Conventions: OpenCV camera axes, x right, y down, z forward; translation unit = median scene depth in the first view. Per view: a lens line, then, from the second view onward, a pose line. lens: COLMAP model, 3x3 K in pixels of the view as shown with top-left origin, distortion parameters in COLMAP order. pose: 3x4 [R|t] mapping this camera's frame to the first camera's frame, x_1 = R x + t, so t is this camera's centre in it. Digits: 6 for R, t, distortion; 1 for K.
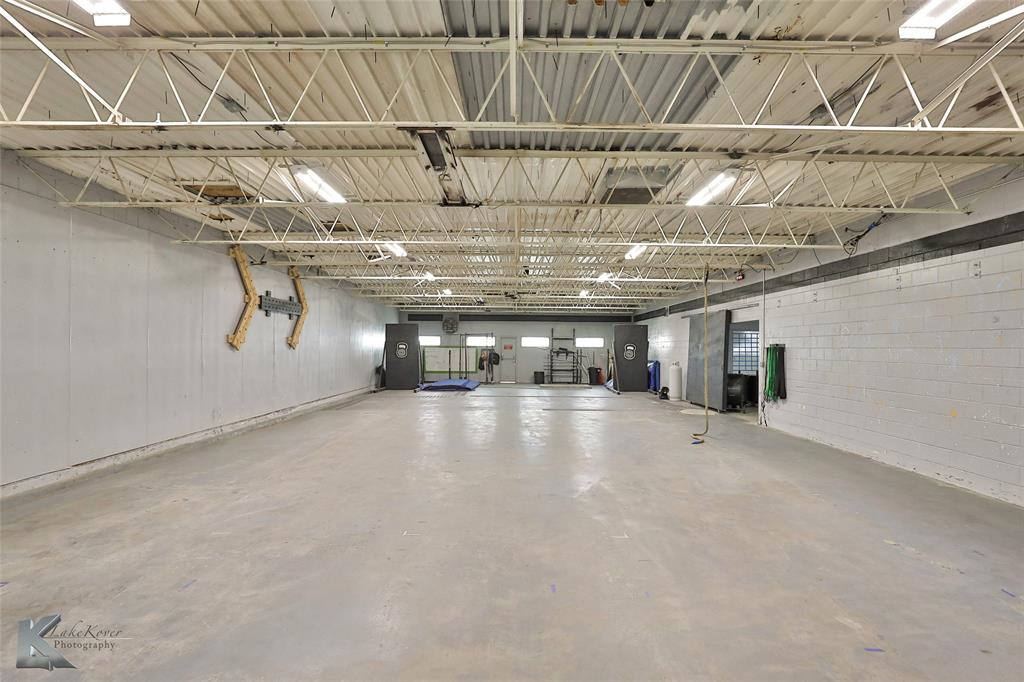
lens RADIAL K [[492.5, 0, 511.1], [0, 492.5, 351.0], [0, 0, 1]] dist [-0.013216, 0.003834]
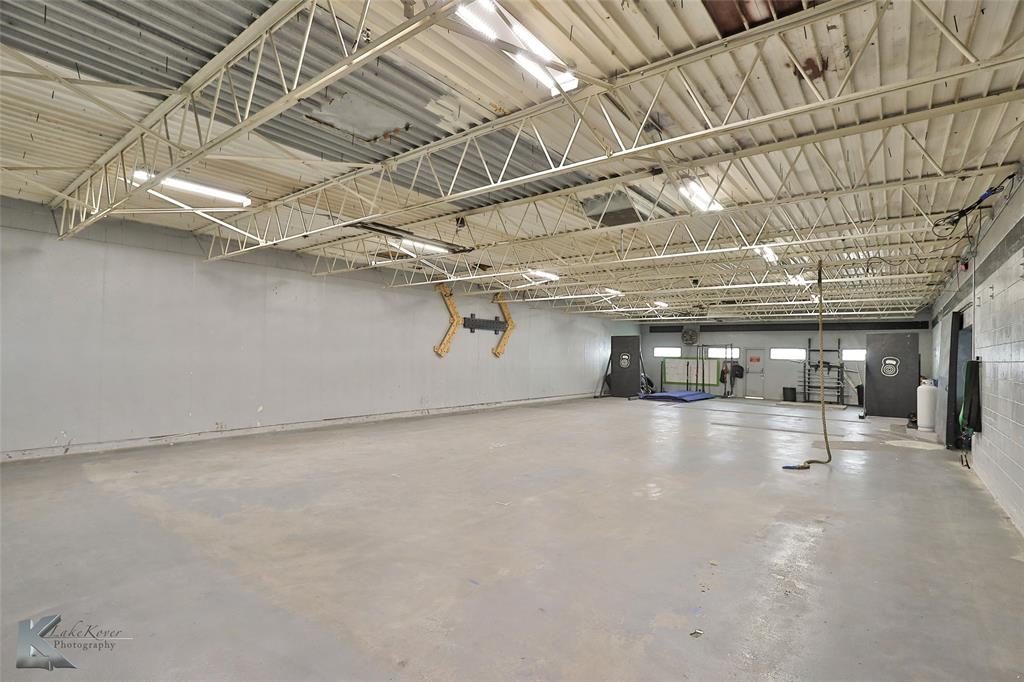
lens RADIAL K [[492.5, 0, 511.8], [0, 492.5, 350.6], [0, 0, 1]] dist [-0.013216, 0.003834]
pose [[0.790227, 0.002773, -0.612809, 0.238959], [-0.018282, 0.999651, -0.019052, 0.001644], [0.612542, 0.026259, 0.790002, -0.000137]]
